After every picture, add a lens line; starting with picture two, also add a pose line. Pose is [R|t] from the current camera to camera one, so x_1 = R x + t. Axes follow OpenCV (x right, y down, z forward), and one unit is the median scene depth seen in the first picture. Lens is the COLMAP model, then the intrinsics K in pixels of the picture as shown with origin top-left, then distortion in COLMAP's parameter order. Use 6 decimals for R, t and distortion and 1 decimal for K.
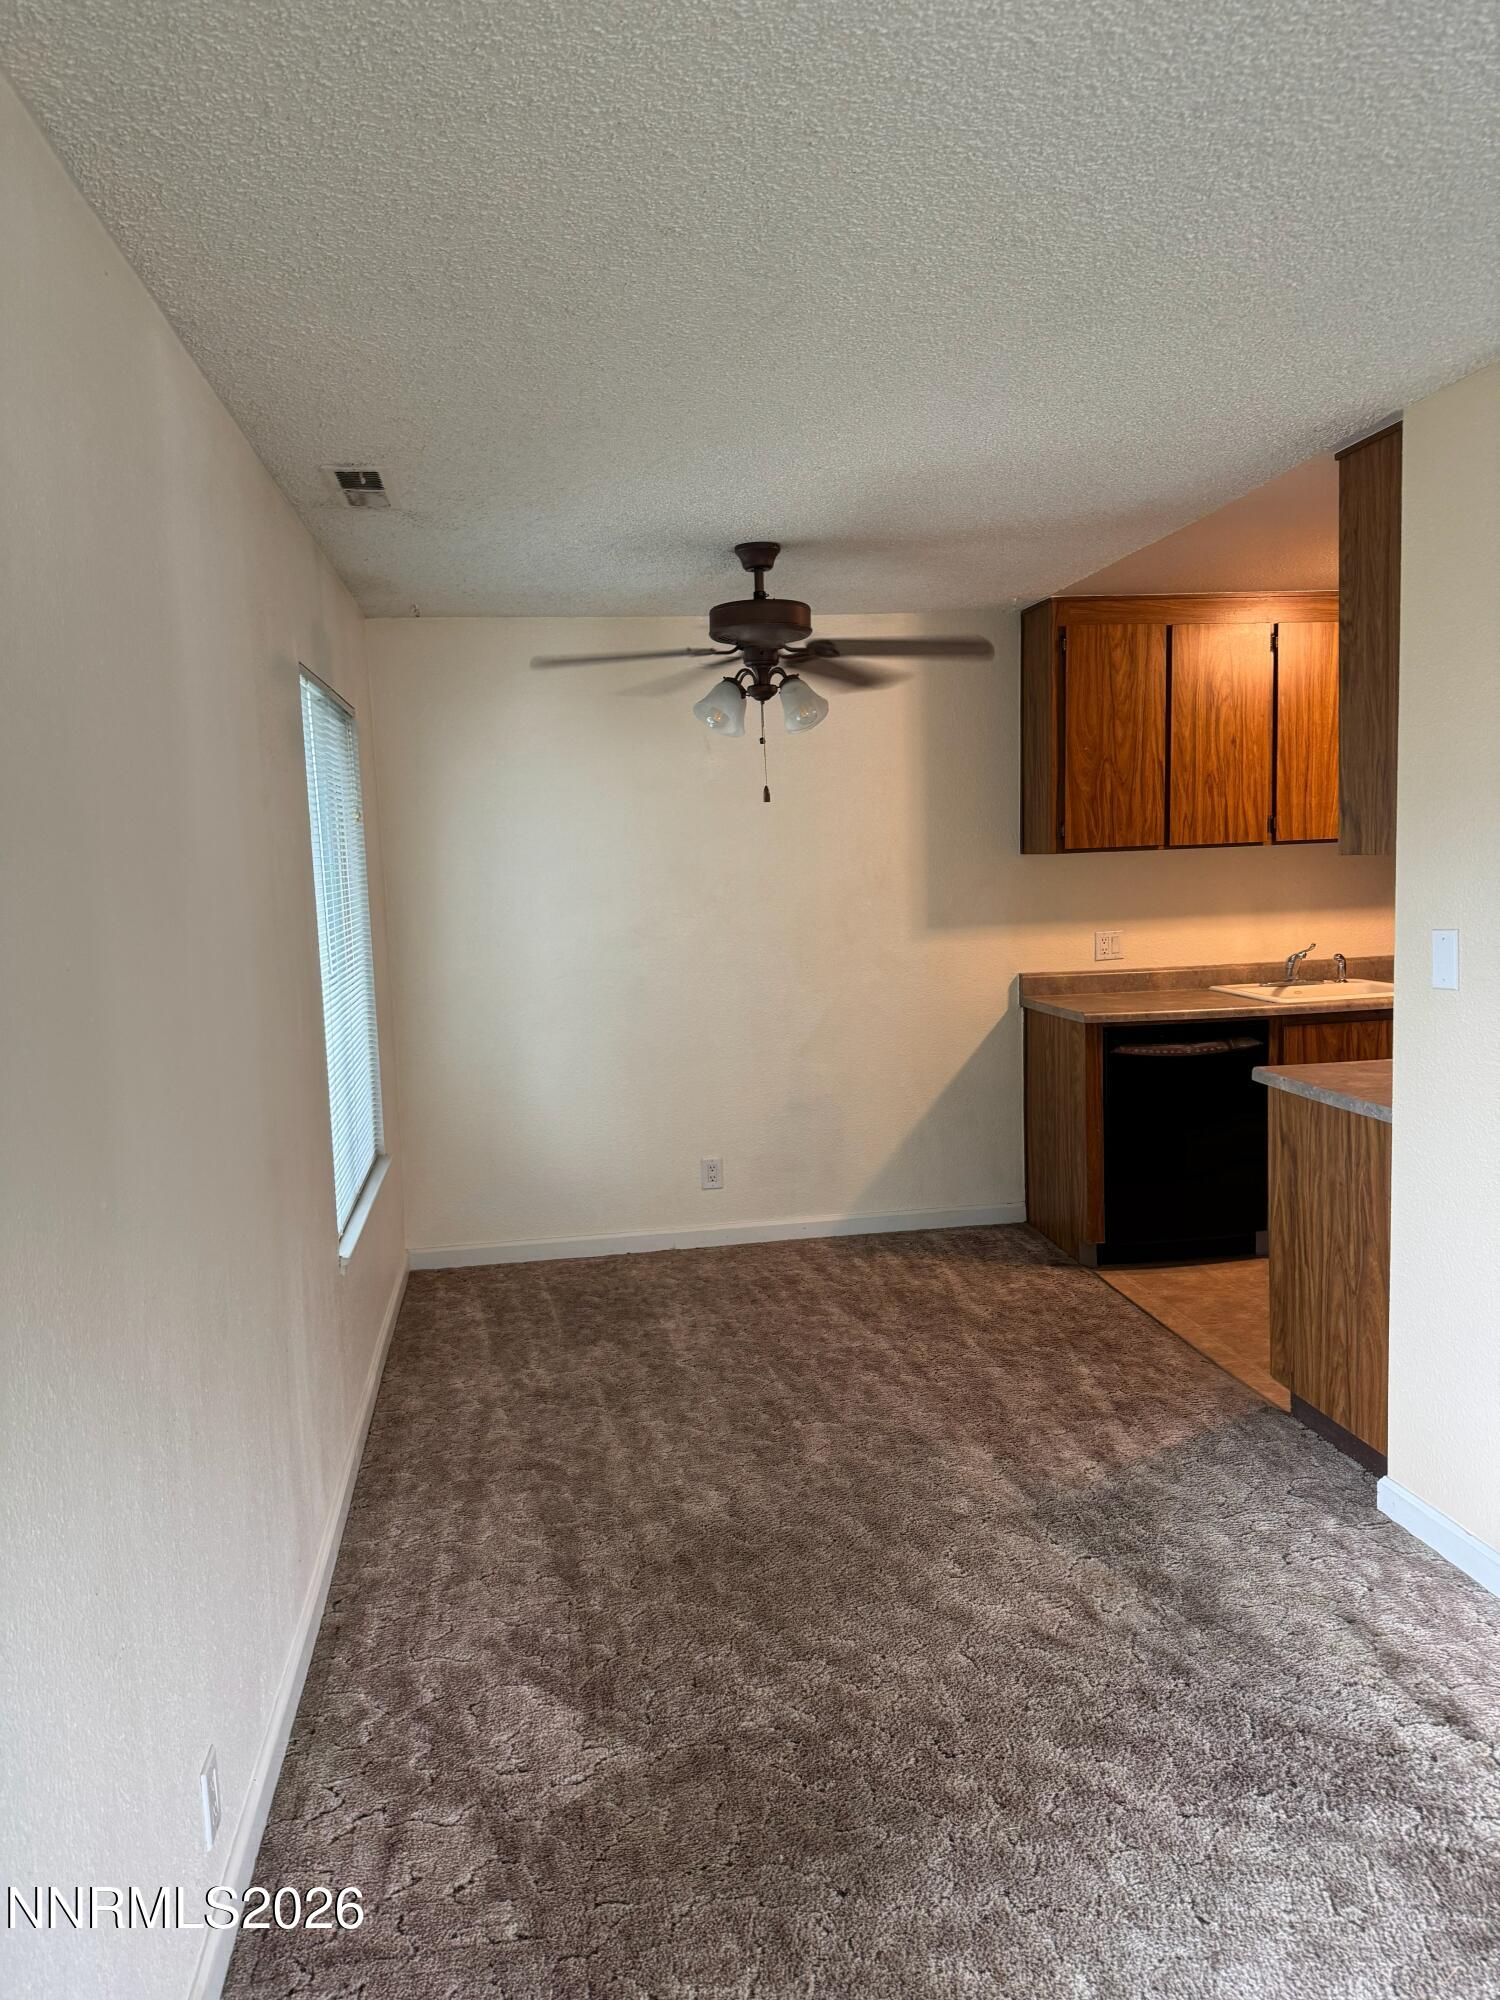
lens RADIAL K [[1402.3, 0, 771.9], [0, 1402.3, 1015.9], [0, 0, 1]] dist [0.057837, -0.060463]
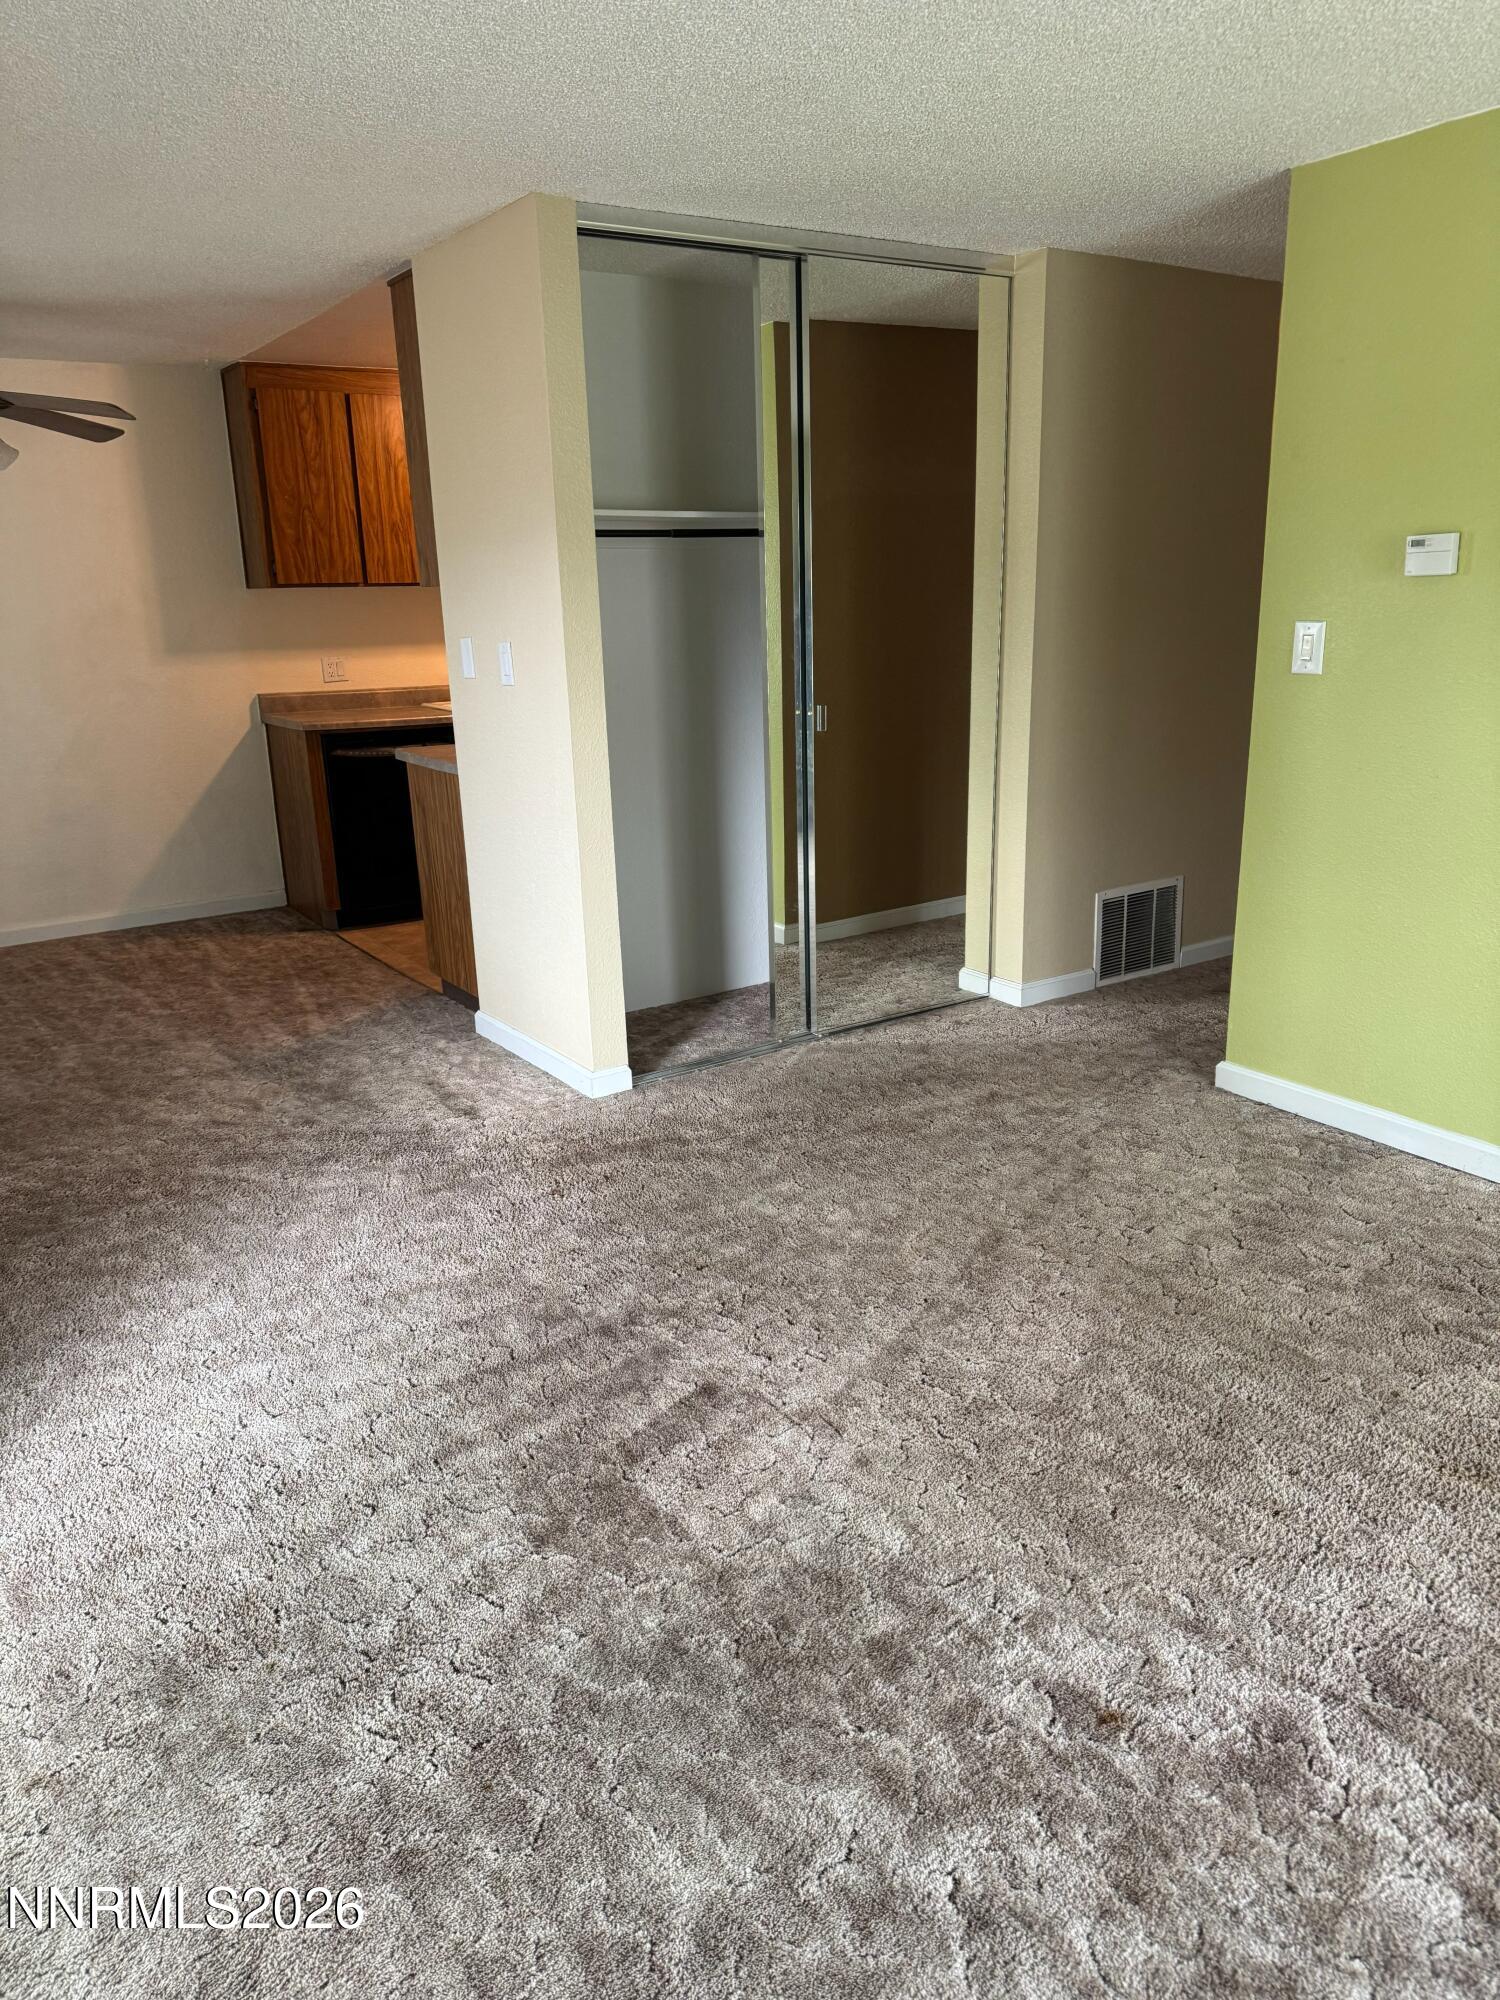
lens RADIAL K [[1402.3, 0, 753.0], [0, 1402.3, 973.3], [0, 0, 1]] dist [0.057837, -0.060463]
pose [[0.914616, -0.106979, 0.389915, 0.096497], [0.052226, 0.987541, 0.148442, 0.063650], [-0.400937, -0.115404, 0.908808, -0.372411]]
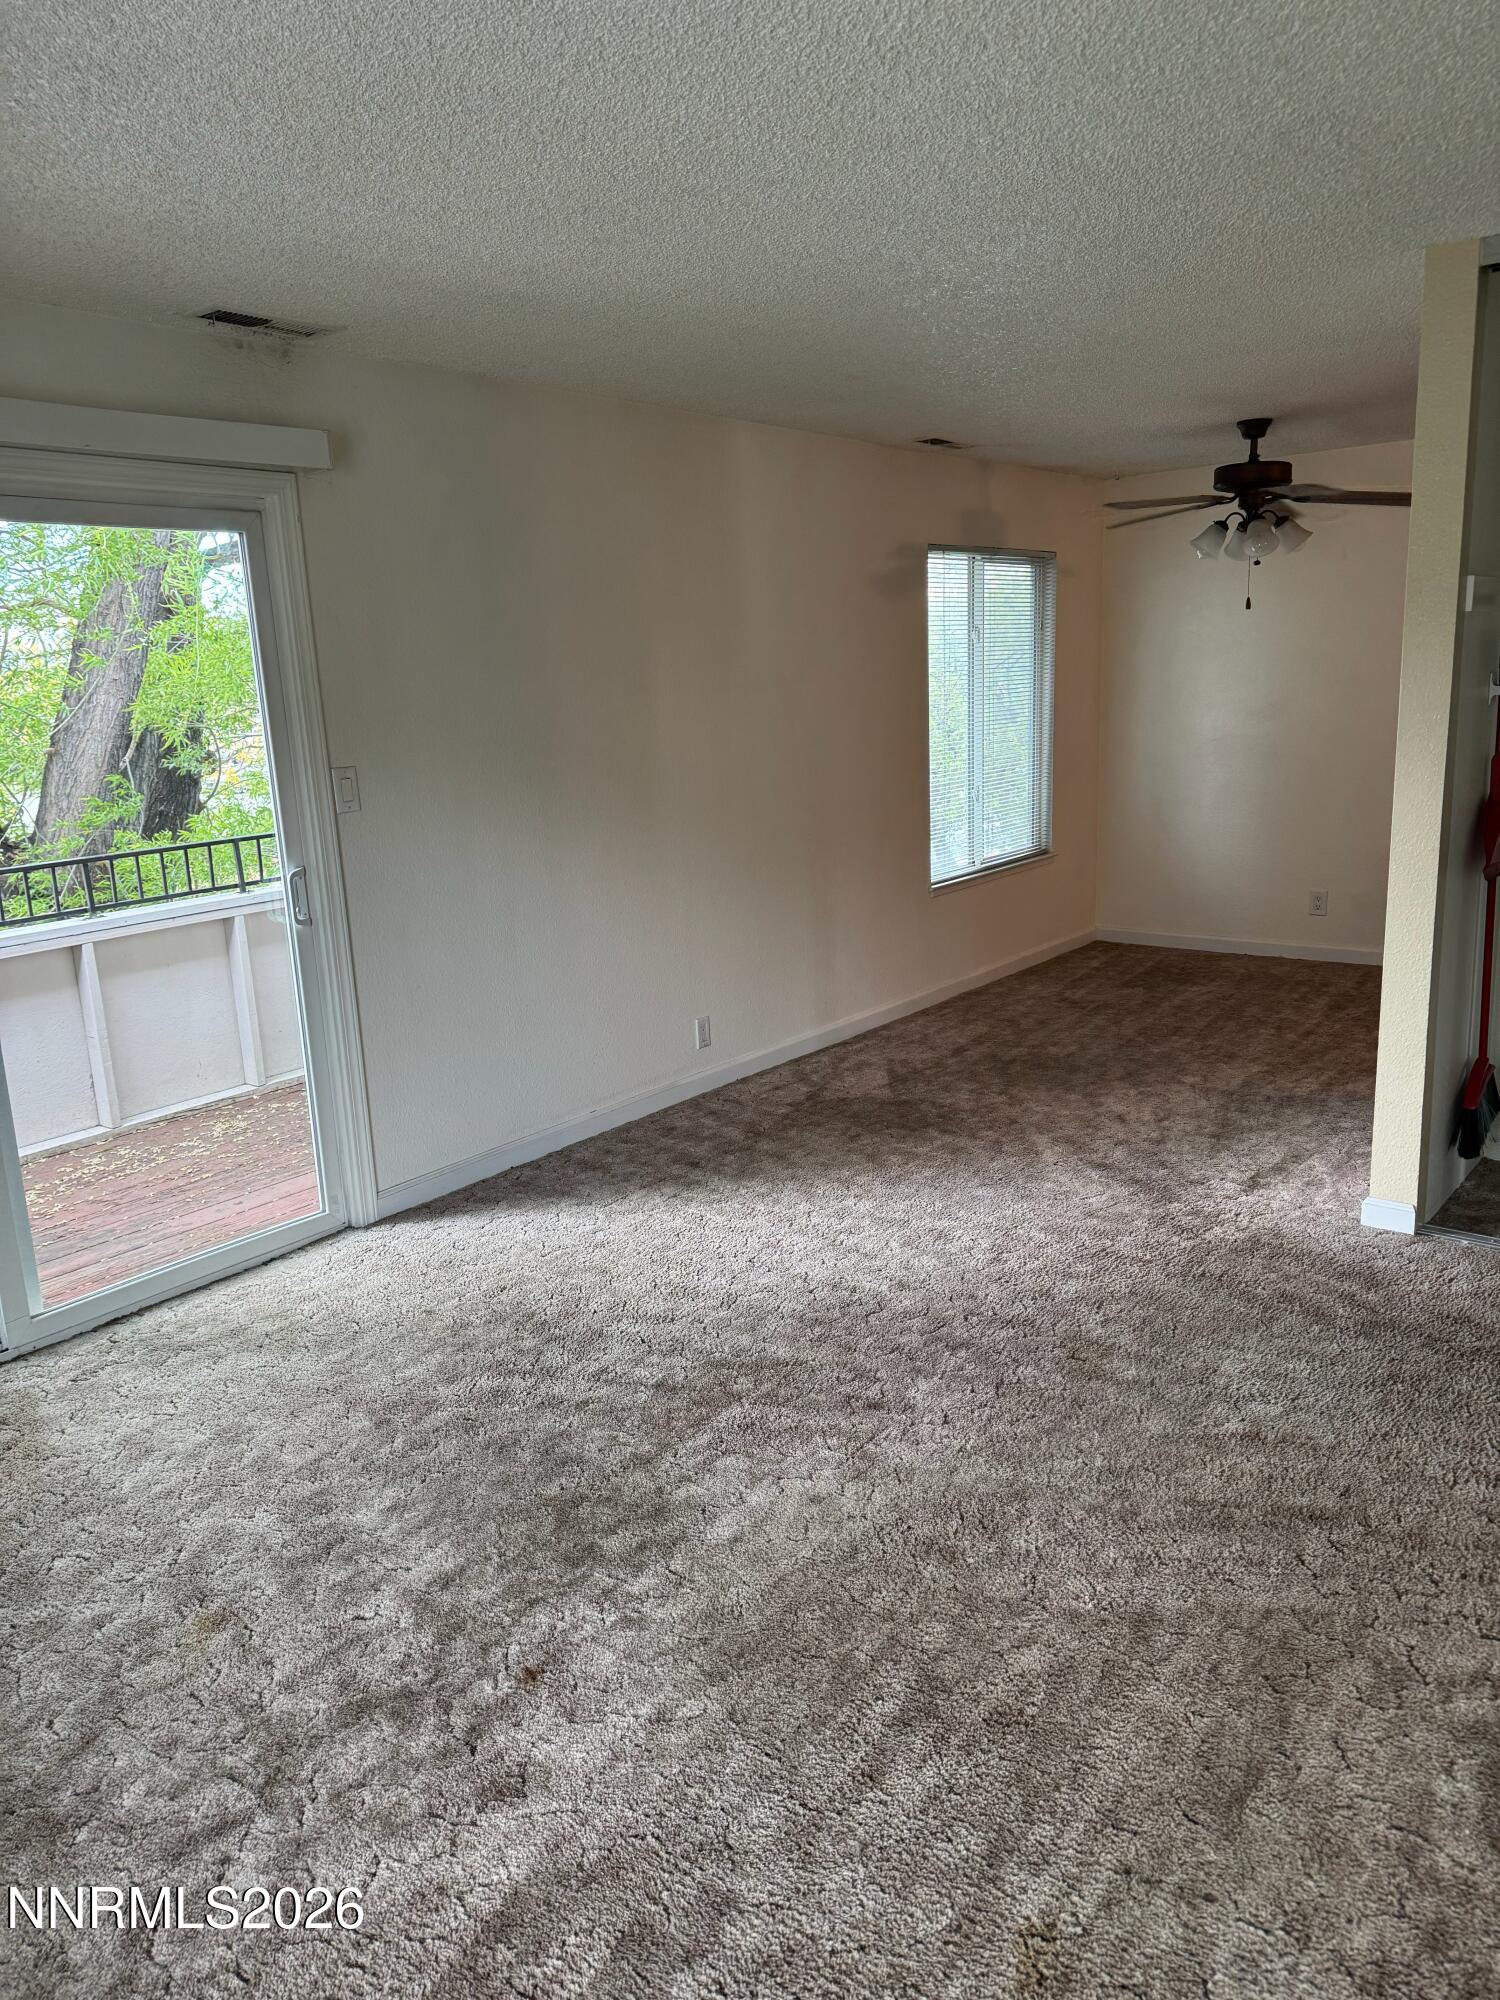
lens RADIAL K [[1402.3, 0, 756.1], [0, 1402.3, 982.2], [0, 0, 1]] dist [0.057837, -0.060463]
pose [[0.662455, 0.167426, -0.730152, 0.757504], [-0.077348, 0.984781, 0.155637, 0.030968], [0.745098, -0.046627, 0.665323, -0.307476]]
